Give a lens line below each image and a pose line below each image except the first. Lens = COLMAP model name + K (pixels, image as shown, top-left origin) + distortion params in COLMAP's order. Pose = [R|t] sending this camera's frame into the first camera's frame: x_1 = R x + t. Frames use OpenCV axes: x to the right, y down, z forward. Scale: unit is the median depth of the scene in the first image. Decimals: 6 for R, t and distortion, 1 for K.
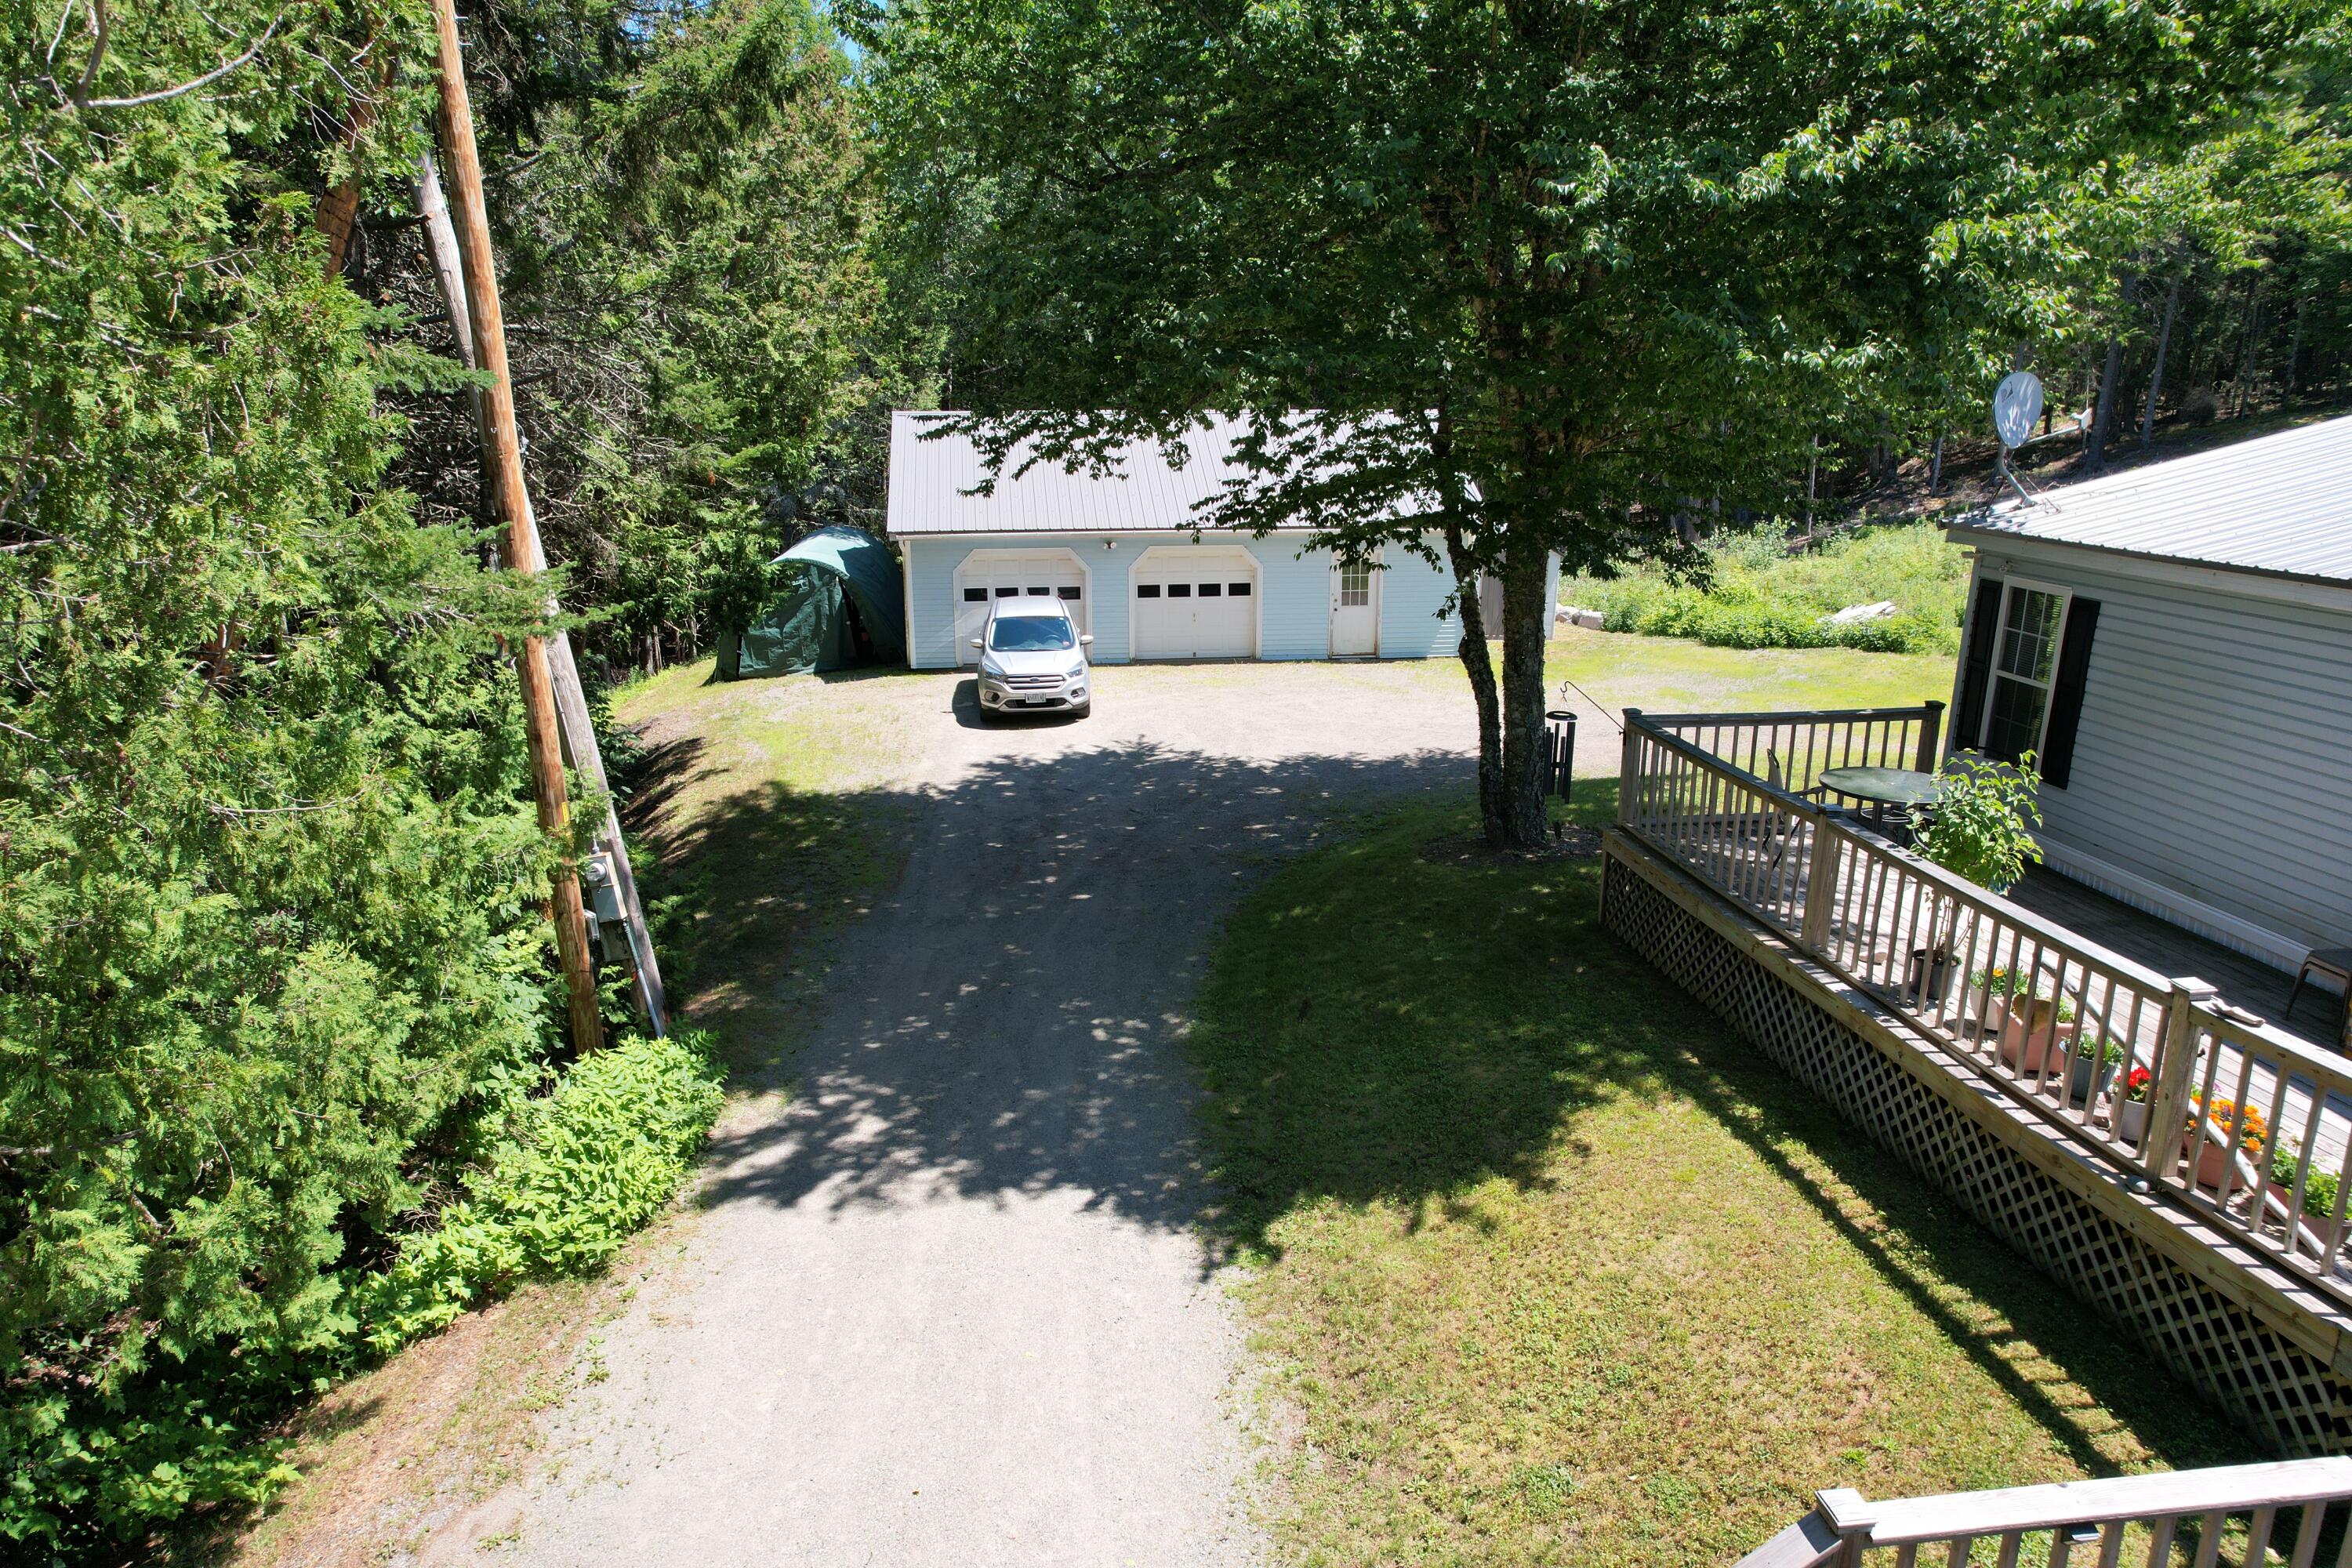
lens RADIAL K [[1504.5, 0, 1182.6], [0, 1504.5, 796.5], [0, 0, 1]] dist [-0.077405, 0.069683]
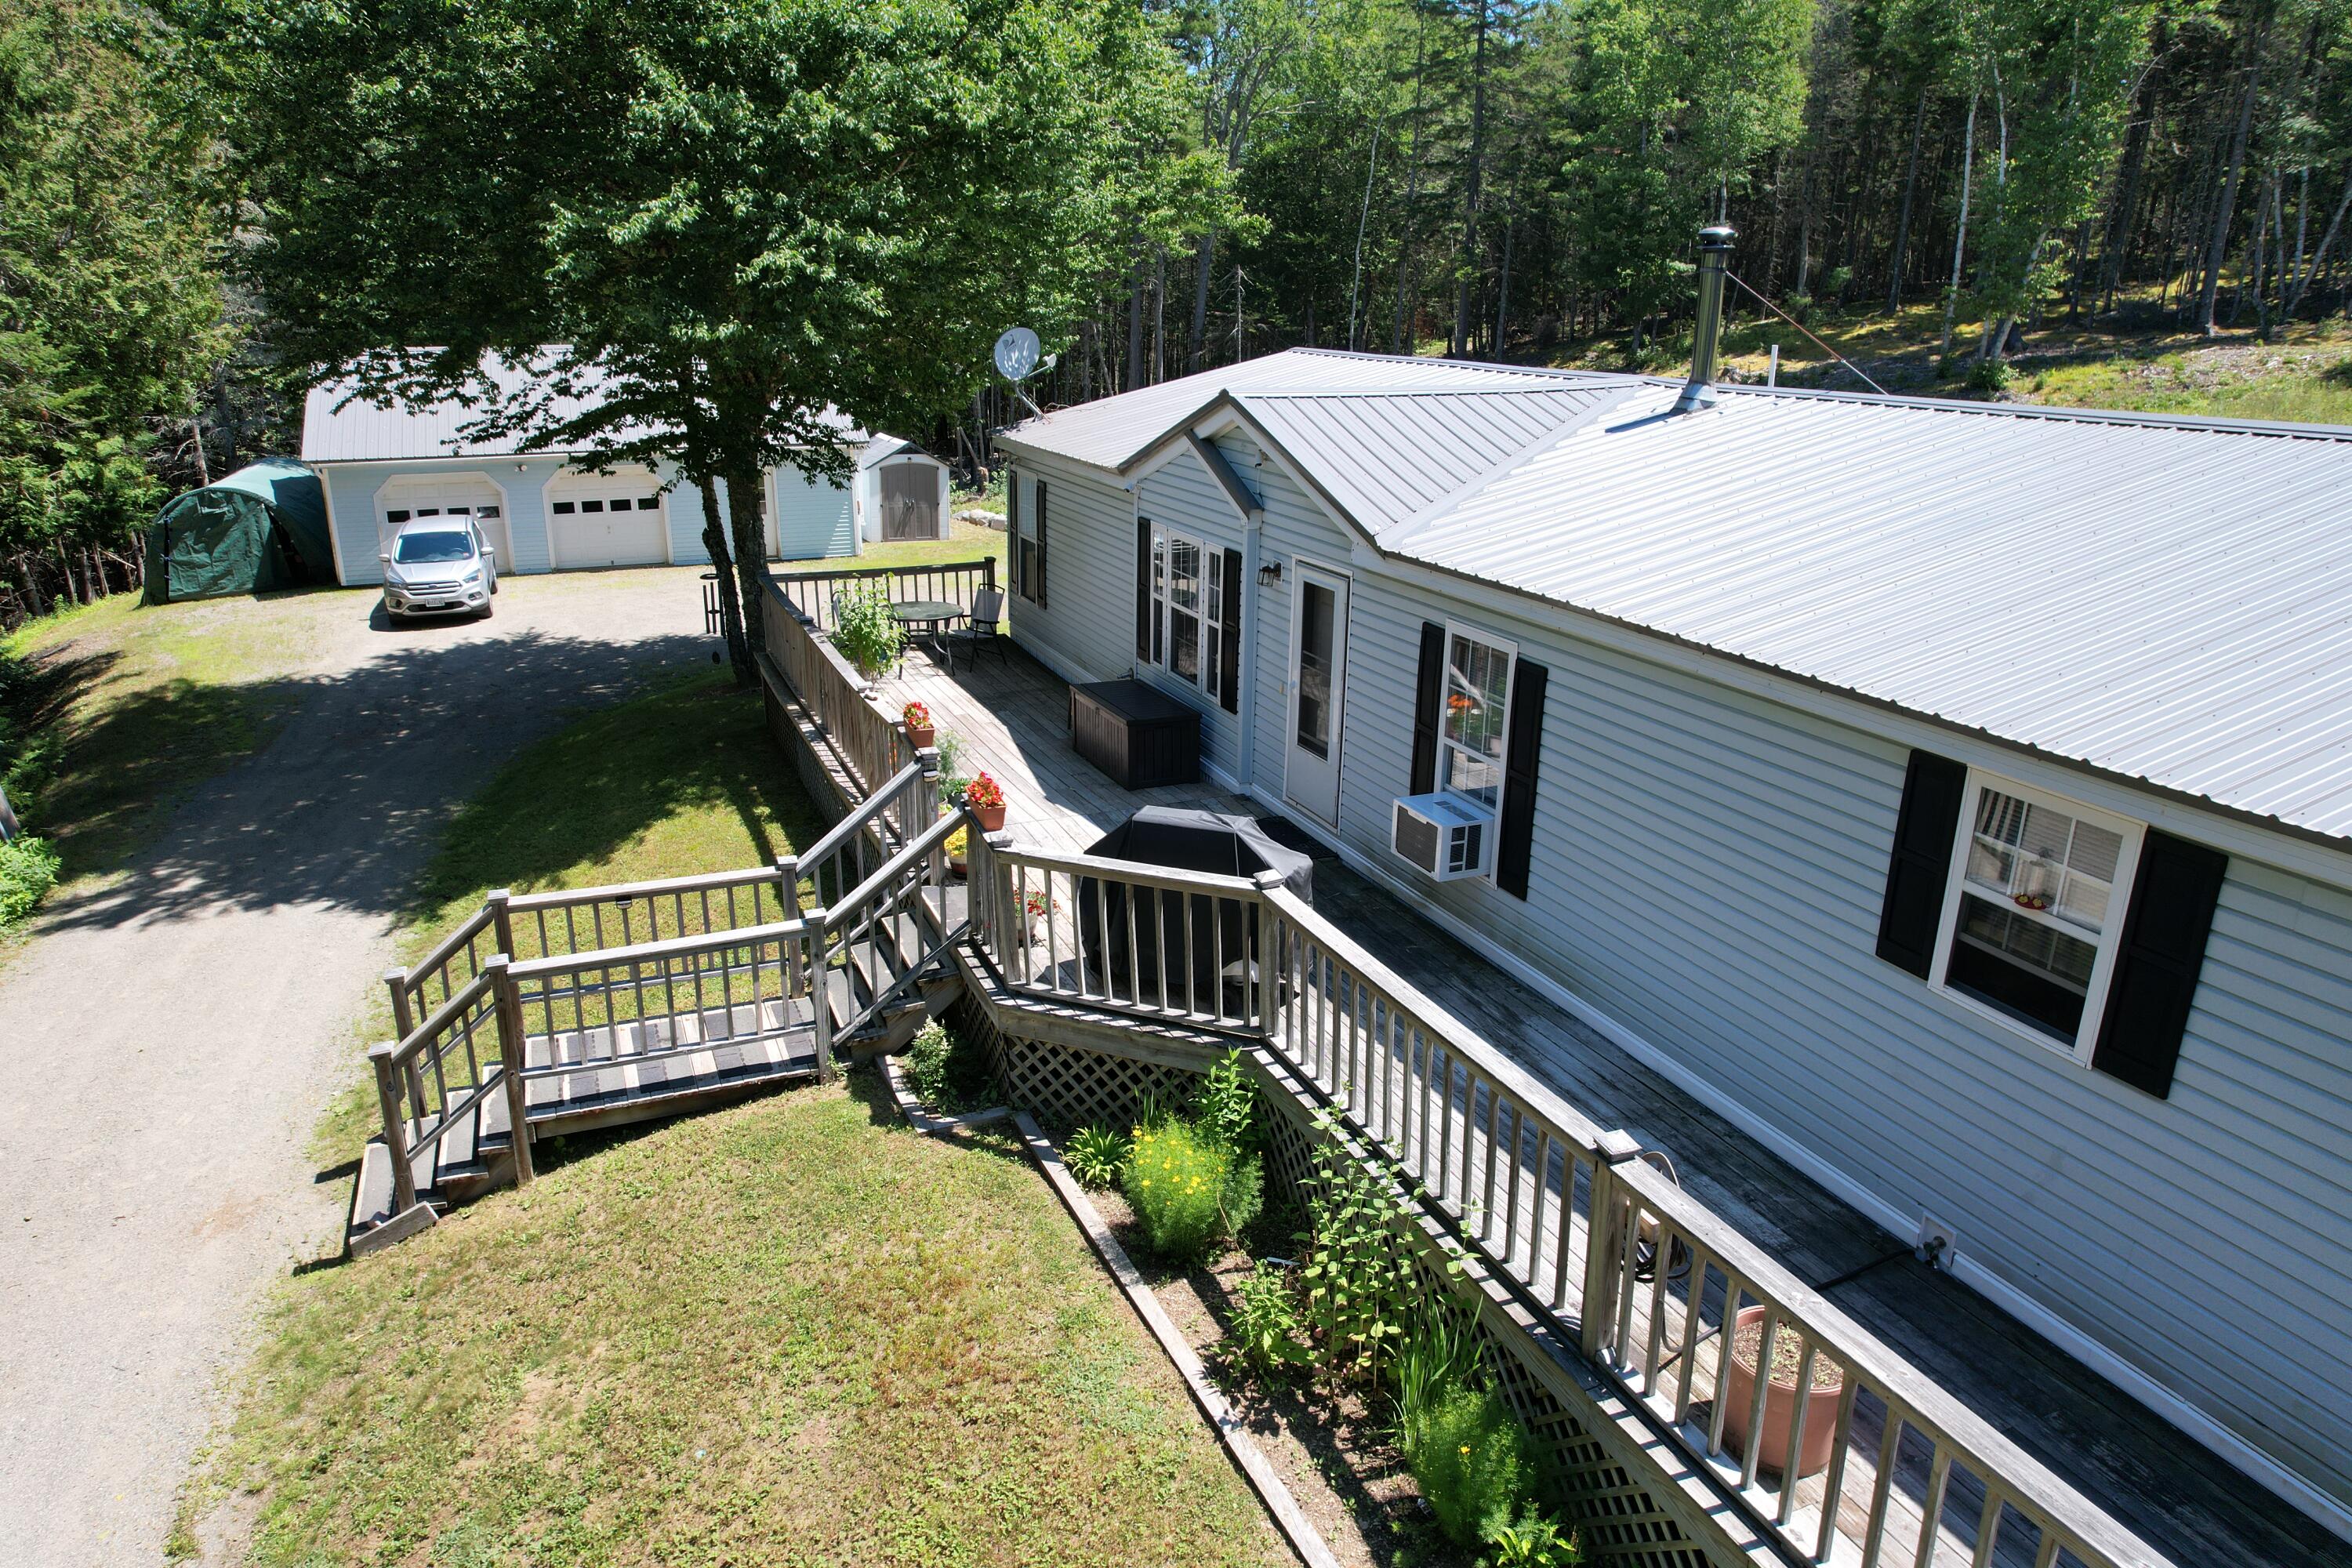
lens RADIAL K [[1504.5, 0, 1178.2], [0, 1504.5, 790.6], [0, 0, 1]] dist [-0.077405, 0.069683]
pose [[0.966986, -0.070669, 0.244835, 0.304356], [0.058889, 0.996742, 0.055113, 0.091999], [-0.247932, -0.038876, 0.967997, -0.466556]]
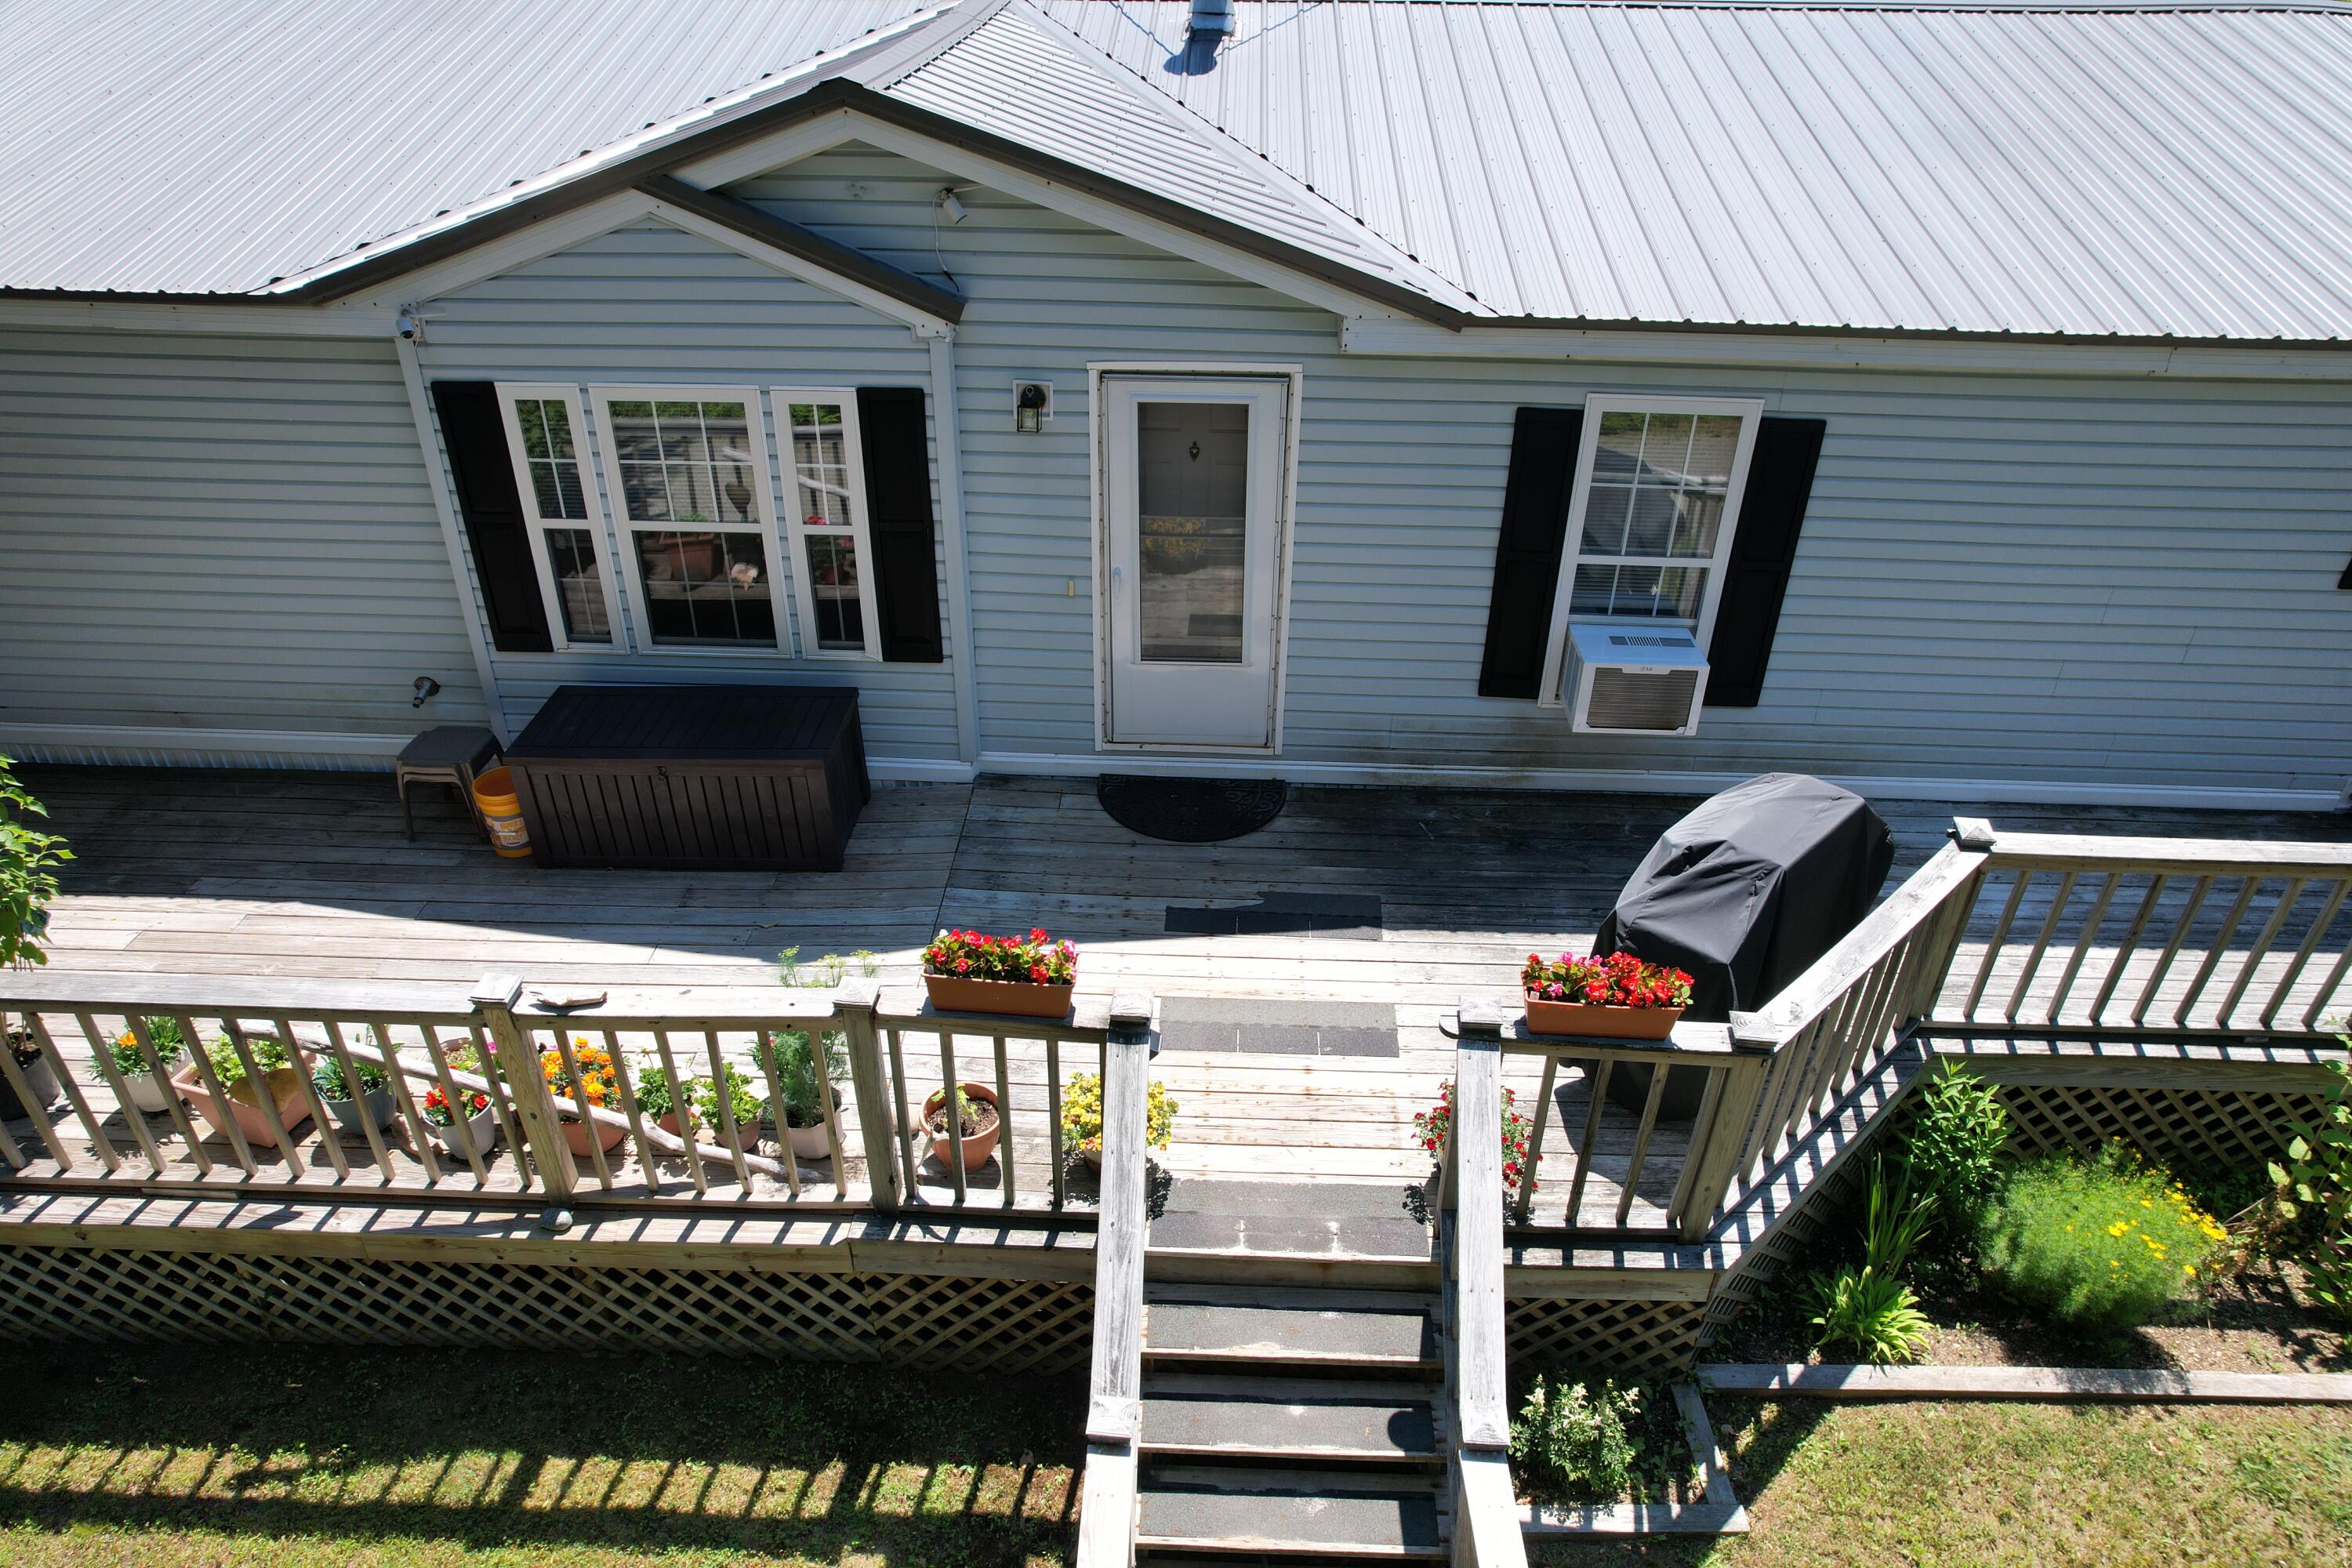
lens RADIAL K [[1504.5, 0, 1178.9], [0, 1504.5, 803.6], [0, 0, 1]] dist [-0.077405, 0.069683]
pose [[0.176993, -0.527446, 0.830948, 0.095222], [0.250789, 0.840577, 0.480140, -0.108723], [-0.951724, 0.123411, 0.281054, 0.236999]]
